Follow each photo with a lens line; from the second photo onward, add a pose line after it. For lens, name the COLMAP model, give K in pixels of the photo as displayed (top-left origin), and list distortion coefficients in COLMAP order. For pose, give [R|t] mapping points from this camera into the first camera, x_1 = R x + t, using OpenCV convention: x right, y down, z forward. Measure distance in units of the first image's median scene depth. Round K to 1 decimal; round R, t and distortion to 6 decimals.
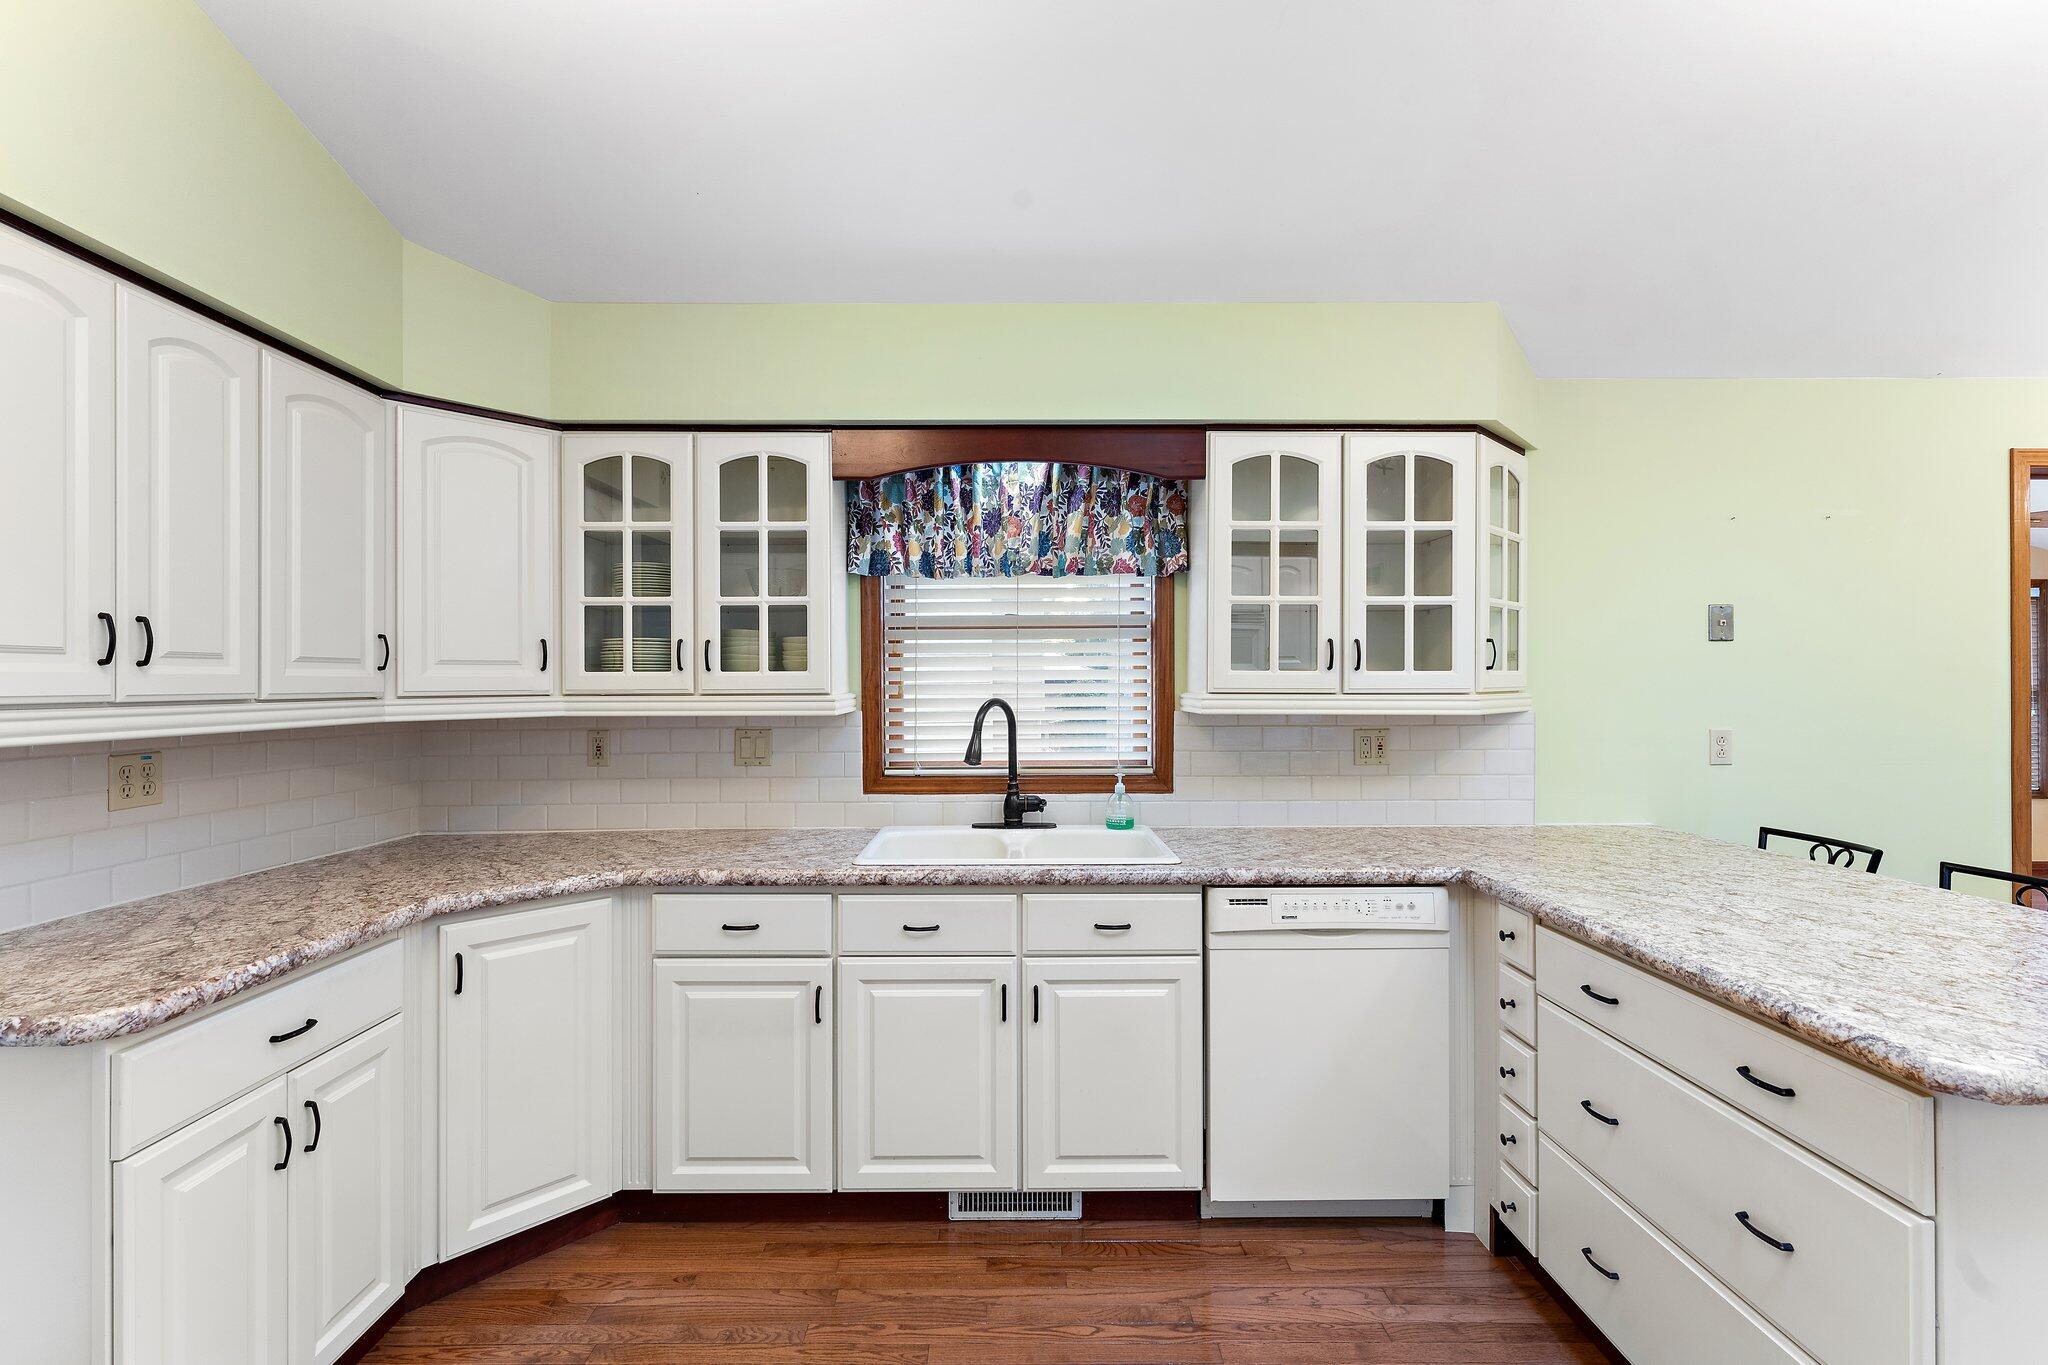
lens RADIAL K [[900.5, 0, 1014.1], [0, 900.5, 682.9], [0, 0, 1]] dist [-0.001840, -0.000500]
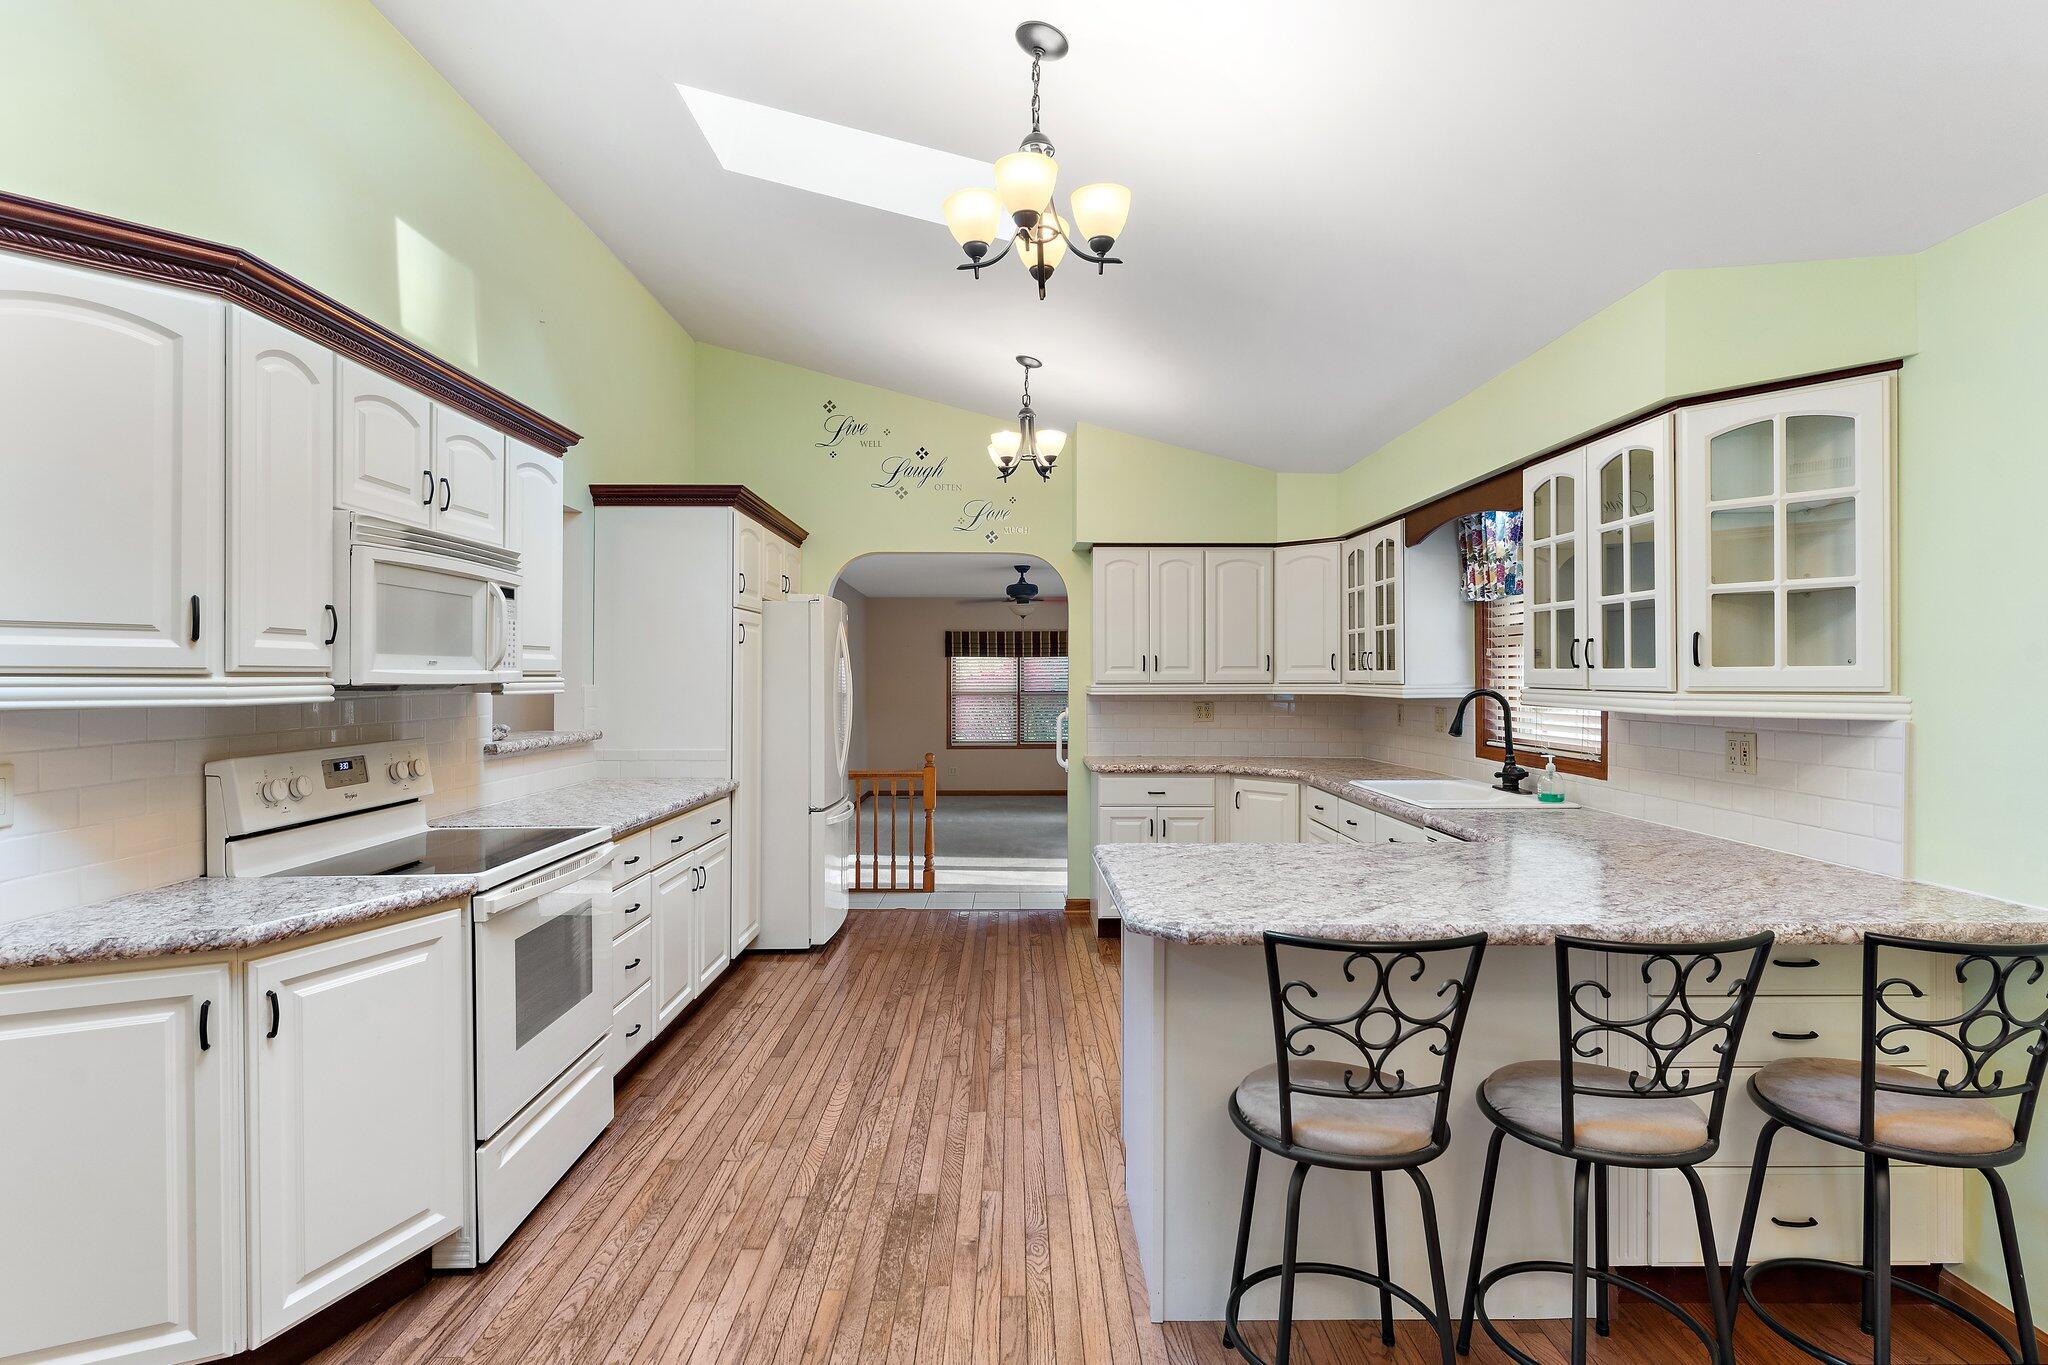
lens RADIAL K [[994.4, 0, 1017.5], [0, 994.4, 673.3], [0, 0, 1]] dist [-0.010201, 0.001017]
pose [[0.001800, 0.002047, -0.999996, 1.721781], [0.004555, 0.999988, 0.002055, -0.015370], [0.999988, -0.004559, 0.001791, 0.361828]]
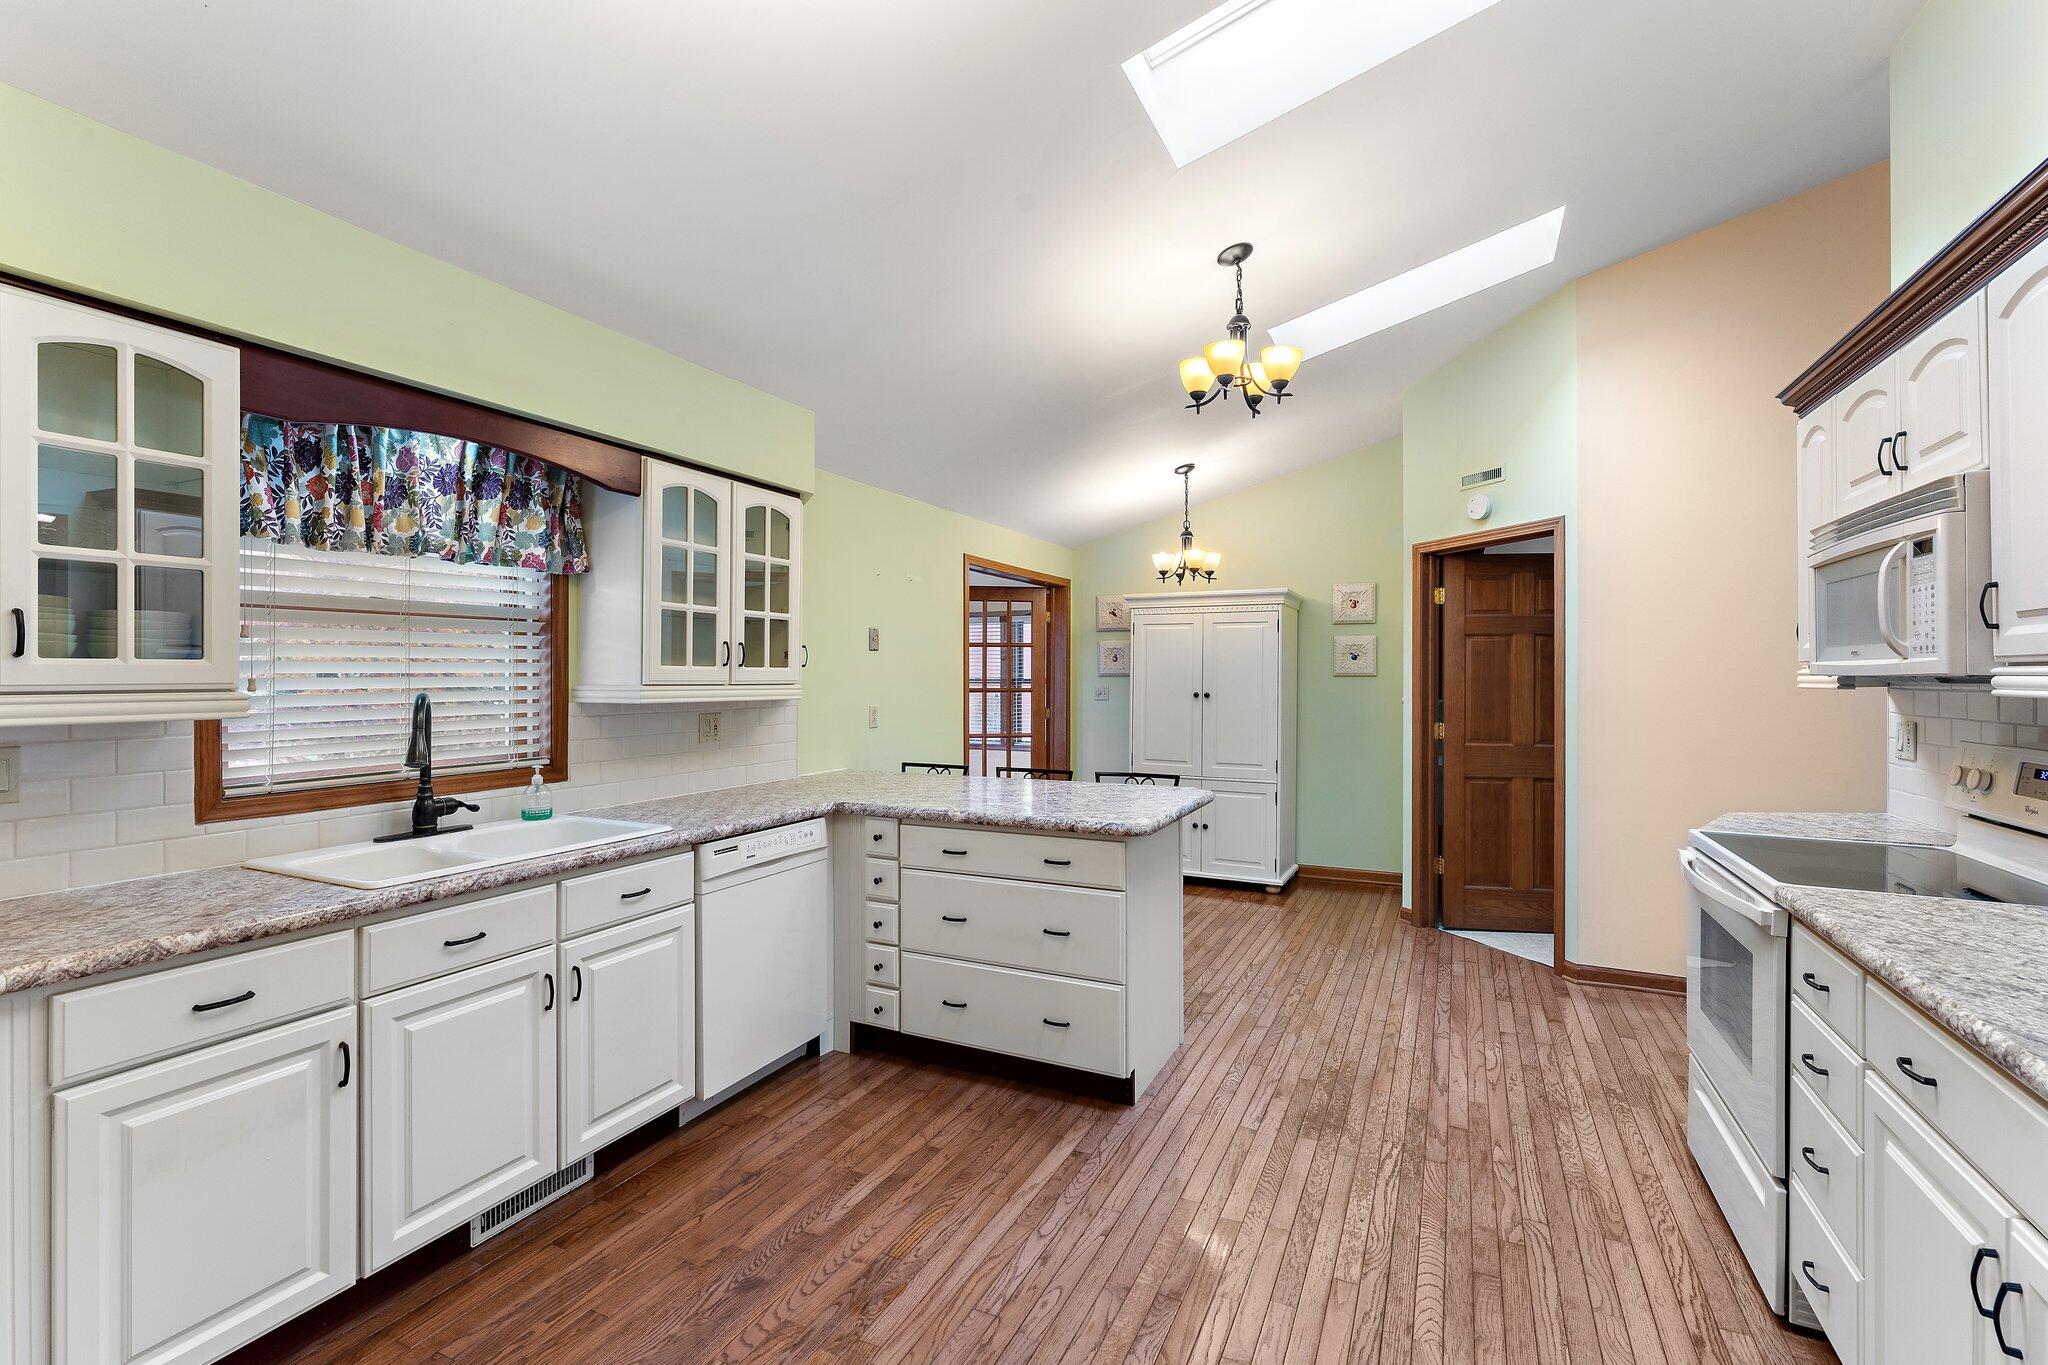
lens RADIAL K [[900.5, 0, 1023.3], [0, 900.5, 673.4], [0, 0, 1]] dist [-0.001840, -0.000500]
pose [[0.437183, 0.004693, 0.899360, -0.675816], [-0.001838, 0.999989, -0.004324, 0.000623], [-0.899370, 0.000238, 0.437187, 0.075323]]
